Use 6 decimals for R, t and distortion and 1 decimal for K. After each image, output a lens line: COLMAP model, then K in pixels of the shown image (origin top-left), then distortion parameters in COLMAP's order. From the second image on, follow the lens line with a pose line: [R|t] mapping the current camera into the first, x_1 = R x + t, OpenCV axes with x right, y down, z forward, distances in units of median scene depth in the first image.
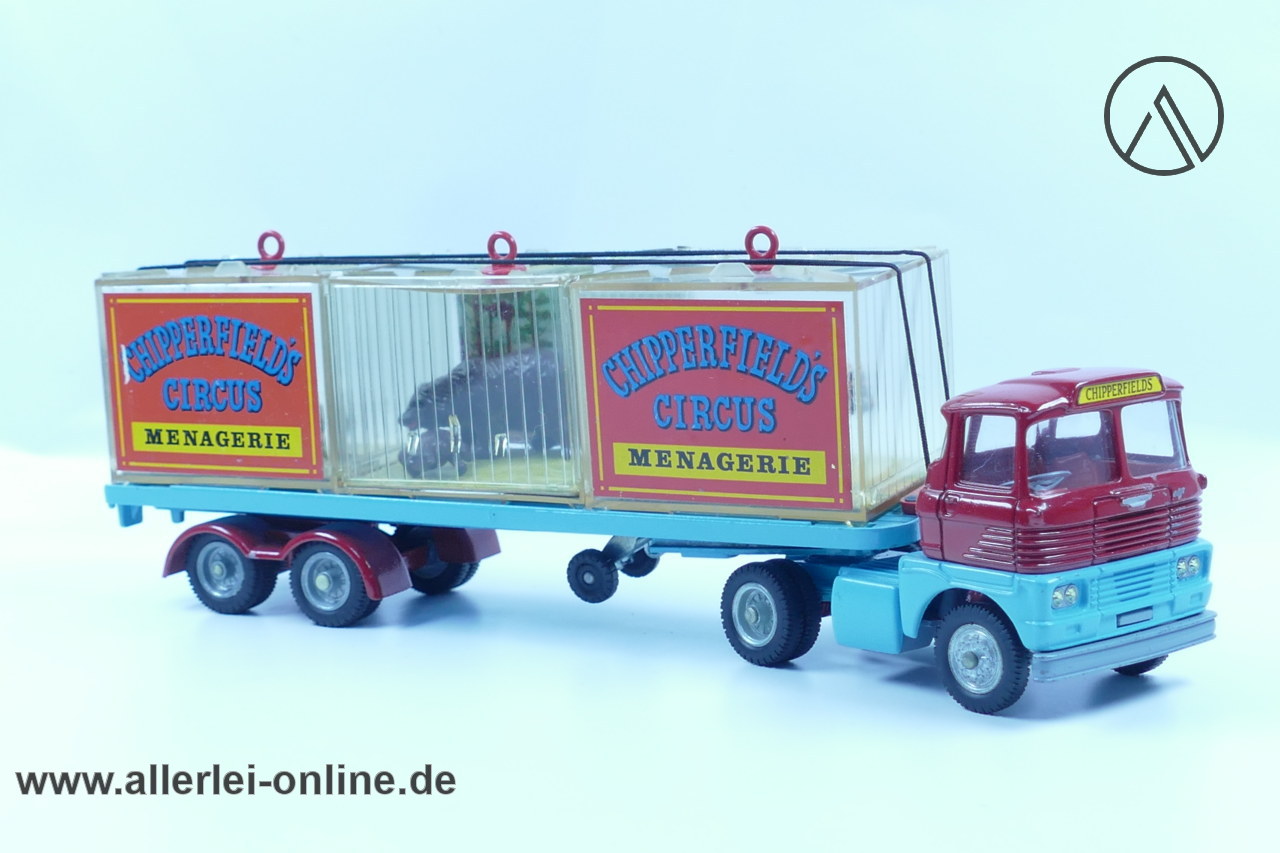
lens RADIAL K [[2406.9, 0, 640.0], [0, 2406.9, 426.5], [0, 0, 1]] dist [-0.026275, -0.036133]
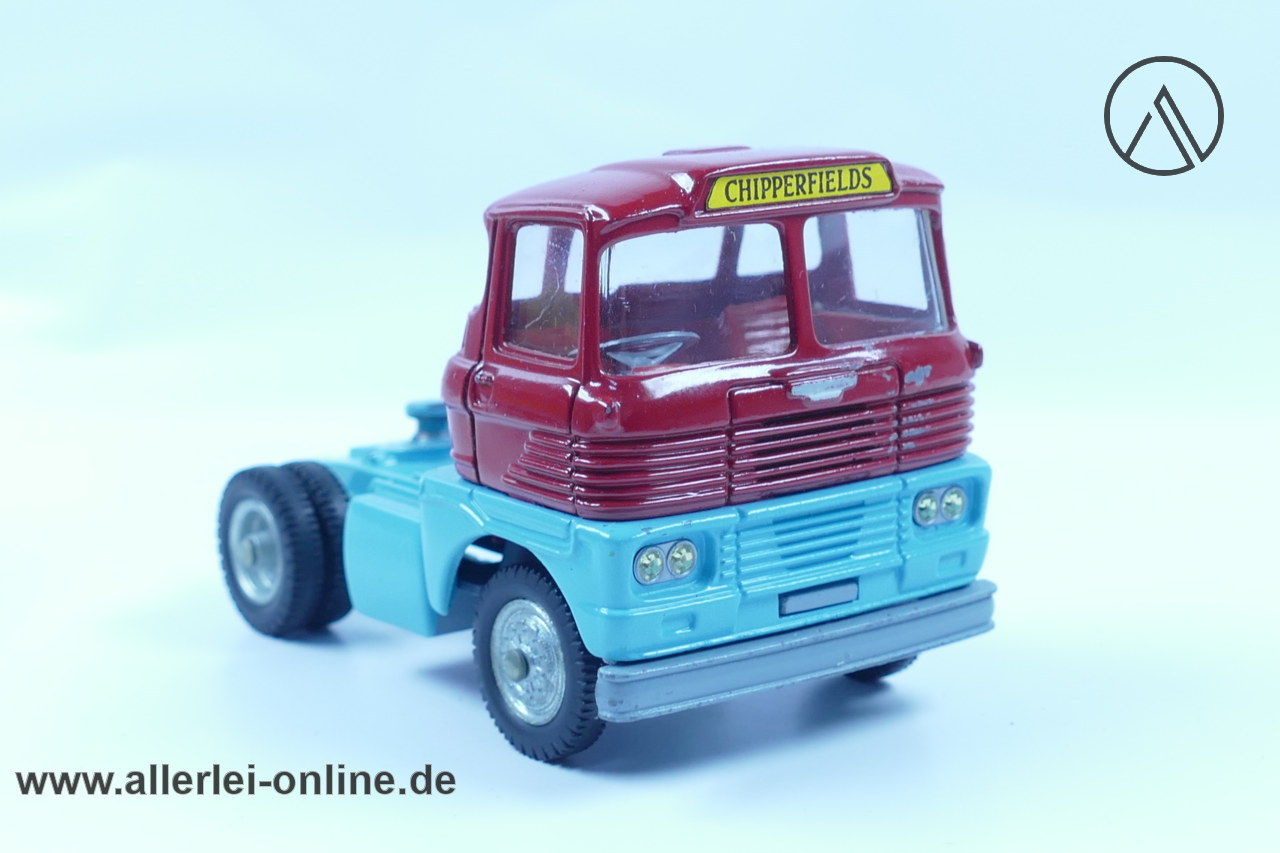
lens RADIAL K [[2406.9, 0, 640.0], [0, 2406.9, 426.5], [0, 0, 1]] dist [-0.026275, -0.036133]
pose [[0.997457, 0.030703, -0.064313, 0.188133], [-0.025883, 0.996886, 0.074489, -0.000399], [0.066400, -0.072635, 0.995146, 0.421783]]
